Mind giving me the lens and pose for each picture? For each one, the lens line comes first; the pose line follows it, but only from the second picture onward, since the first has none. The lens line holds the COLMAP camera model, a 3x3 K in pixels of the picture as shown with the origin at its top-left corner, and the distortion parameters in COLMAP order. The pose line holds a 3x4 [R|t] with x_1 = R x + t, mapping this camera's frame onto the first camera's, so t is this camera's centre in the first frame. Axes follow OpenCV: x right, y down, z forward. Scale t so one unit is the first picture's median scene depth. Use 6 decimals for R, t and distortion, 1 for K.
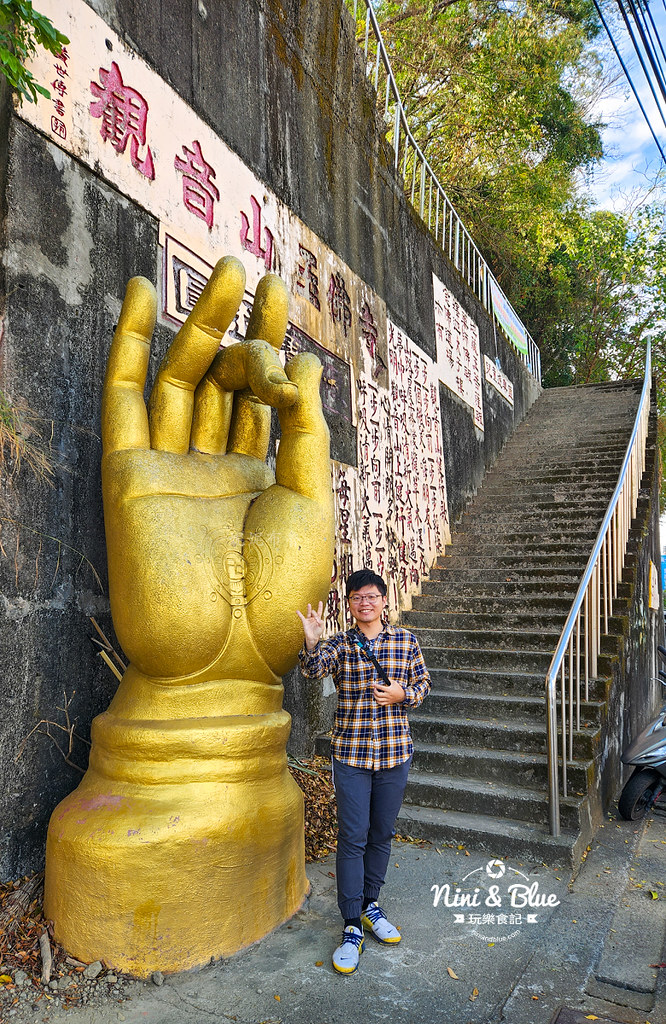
lens RADIAL K [[725.2, 0, 332.8], [0, 725.2, 576.0], [0, 0, 1]] dist [0.076839, -0.043575]
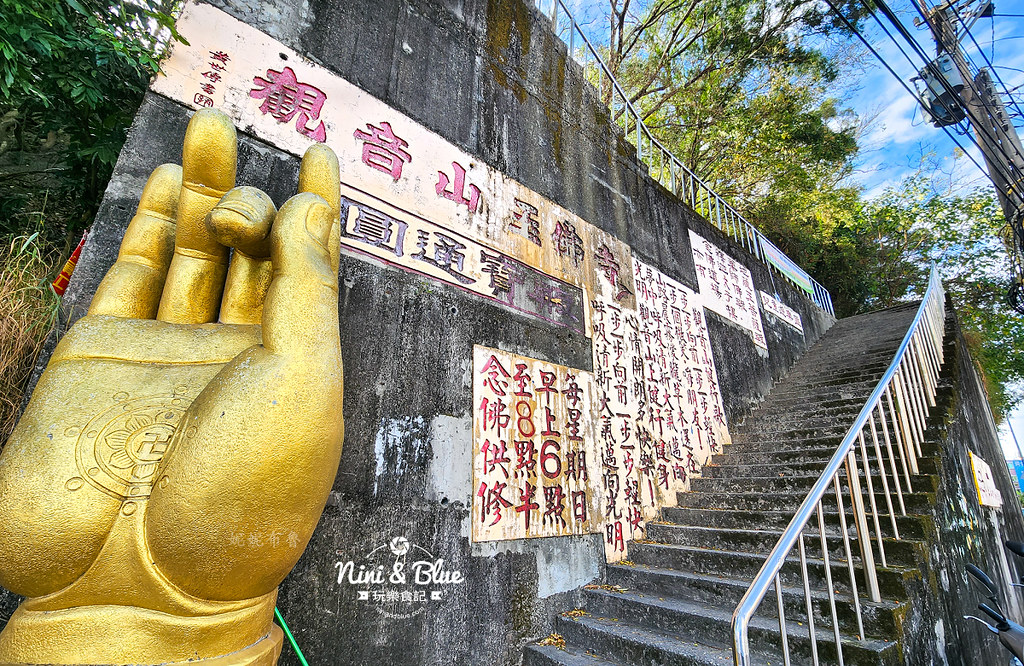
lens RADIAL K [[452.6, 0, 511.8], [0, 452.6, 376.5], [0, 0, 1]] dist [-0.000688, -0.000356]
pose [[0.916249, -0.105928, -0.386350, 0.170677], [0.013811, 0.972187, -0.233798, 0.015076], [0.400370, 0.208881, 0.892229, 0.307064]]
